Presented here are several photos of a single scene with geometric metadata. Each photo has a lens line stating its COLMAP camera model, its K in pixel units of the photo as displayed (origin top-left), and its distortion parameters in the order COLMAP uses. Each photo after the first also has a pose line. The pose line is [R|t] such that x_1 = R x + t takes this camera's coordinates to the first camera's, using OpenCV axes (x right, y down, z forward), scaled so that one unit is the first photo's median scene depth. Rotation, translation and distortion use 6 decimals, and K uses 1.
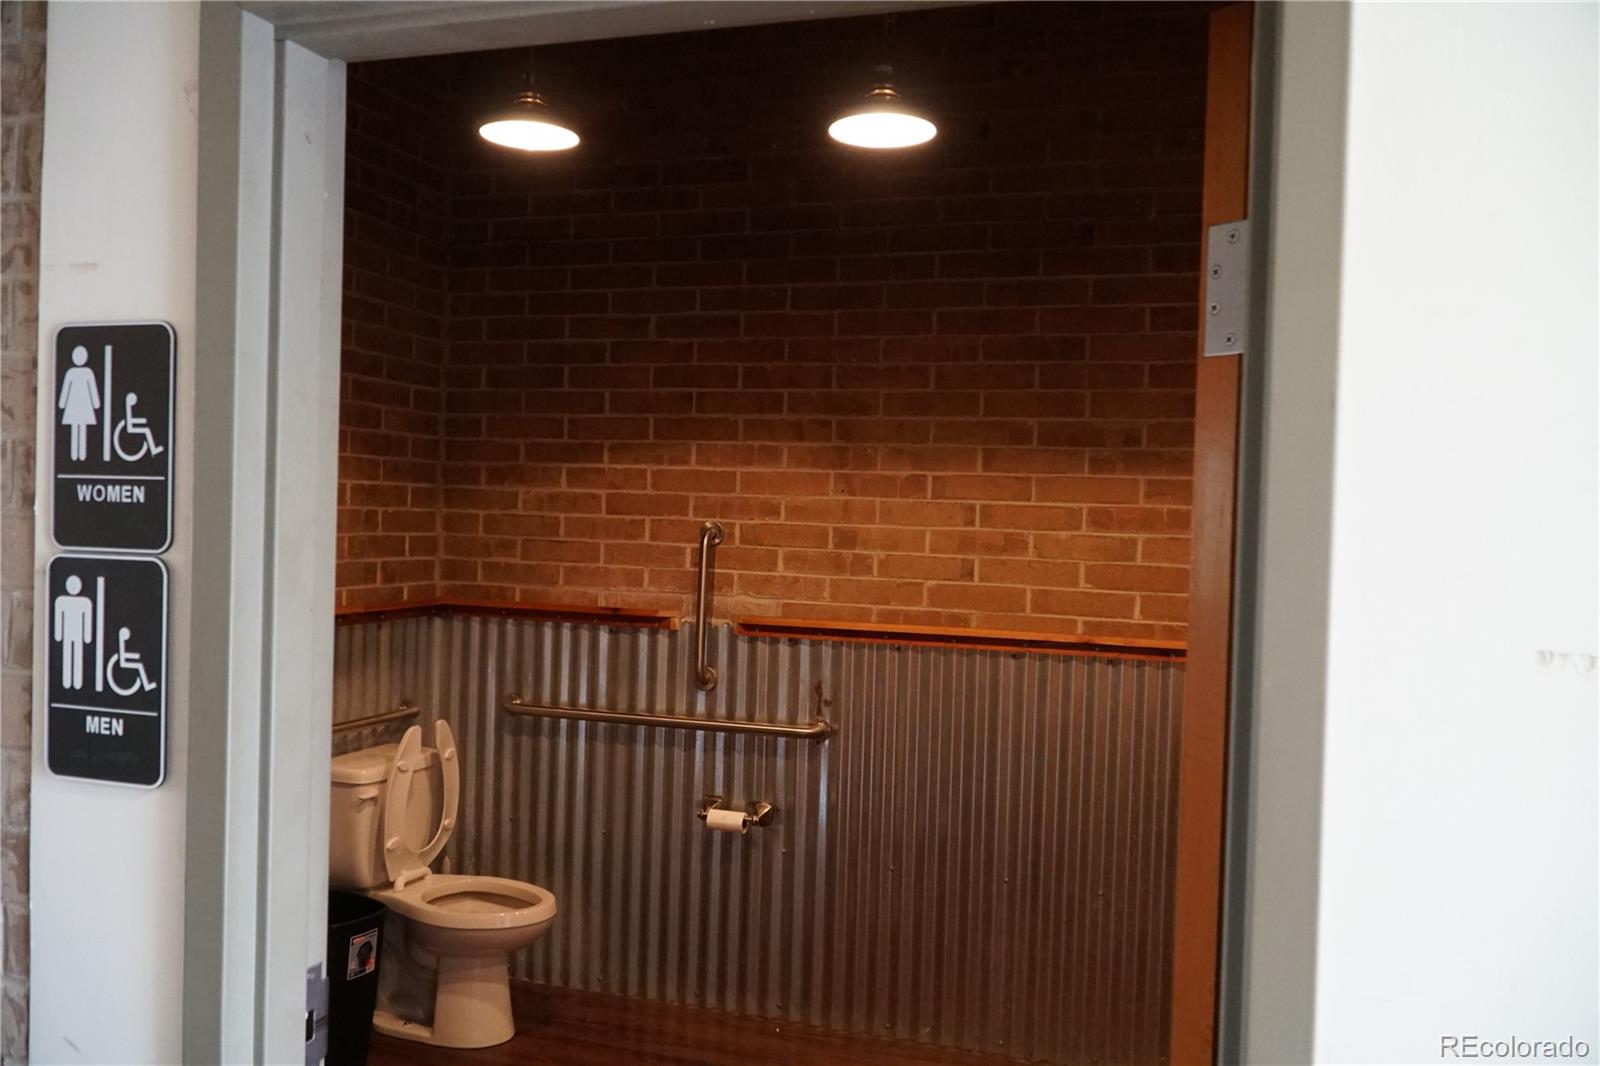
lens RADIAL K [[1276.4, 0, 800.7], [0, 1276.4, 536.9], [0, 0, 1]] dist [-0.013291, 0.010985]
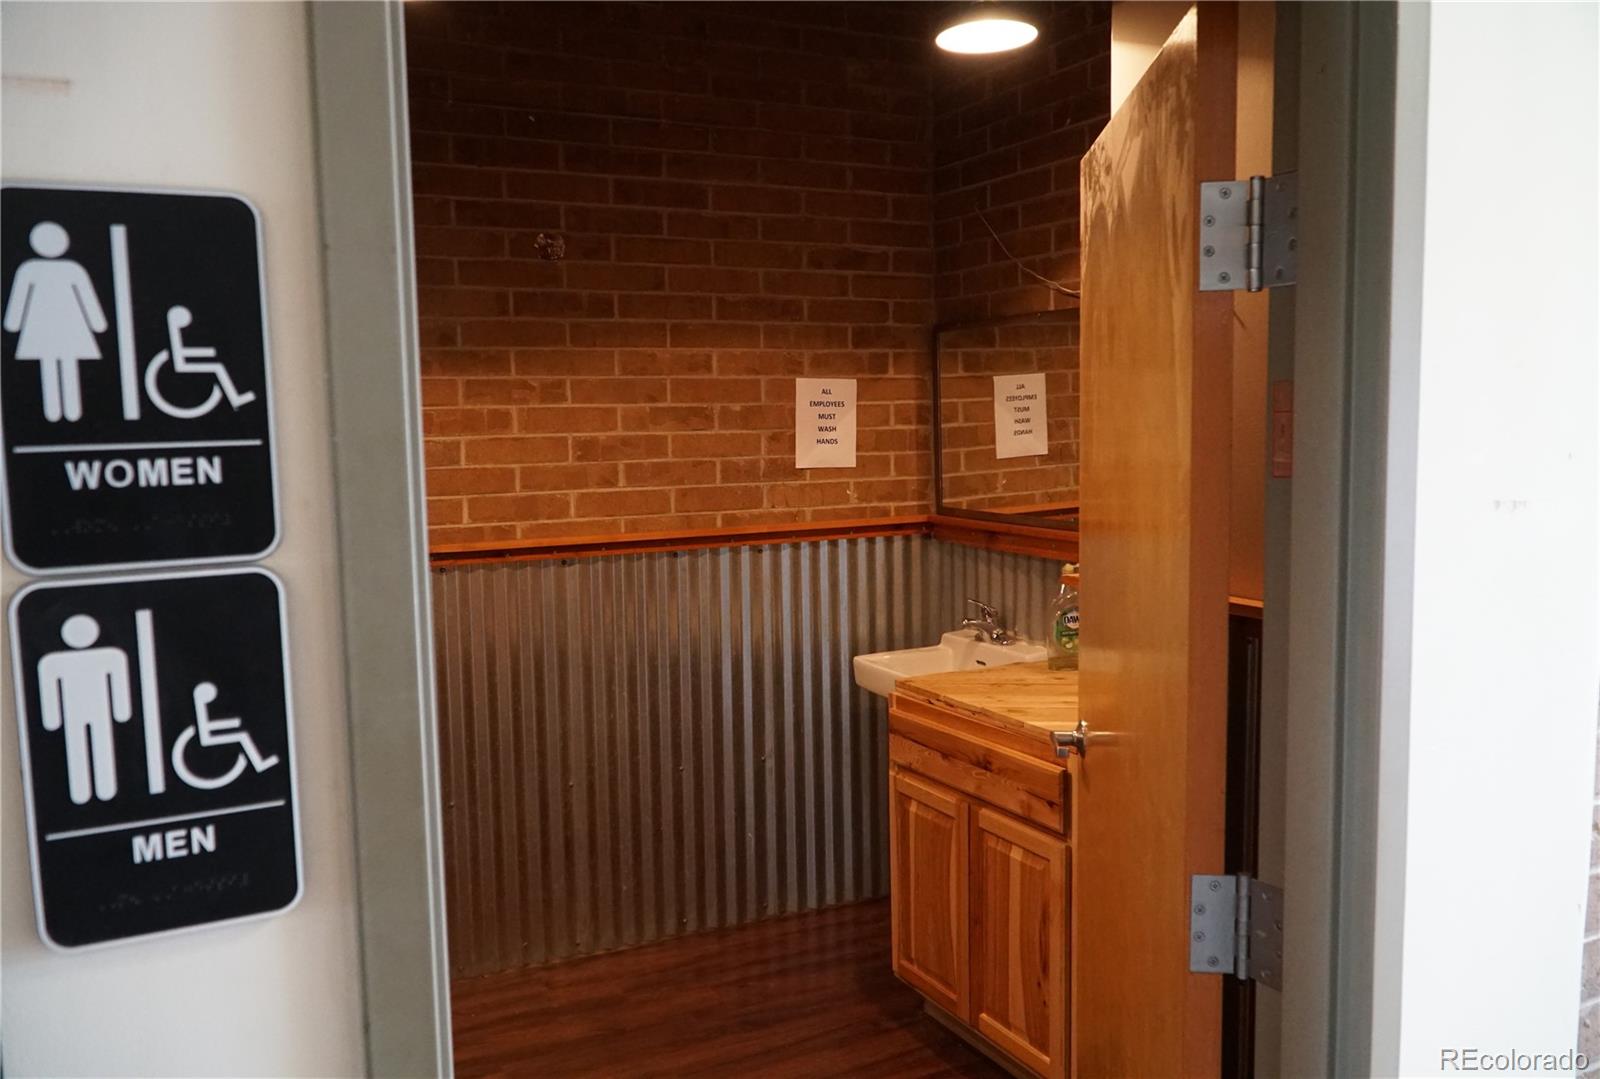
lens RADIAL K [[1296.3, 0, 801.2], [0, 1296.3, 538.1], [0, 0, 1]] dist [-0.003166, -0.010855]
pose [[0.706991, -0.113500, 0.698055, -0.754414], [0.053422, 0.992789, 0.107316, -0.052696], [-0.705202, -0.038580, 0.707956, 0.336808]]
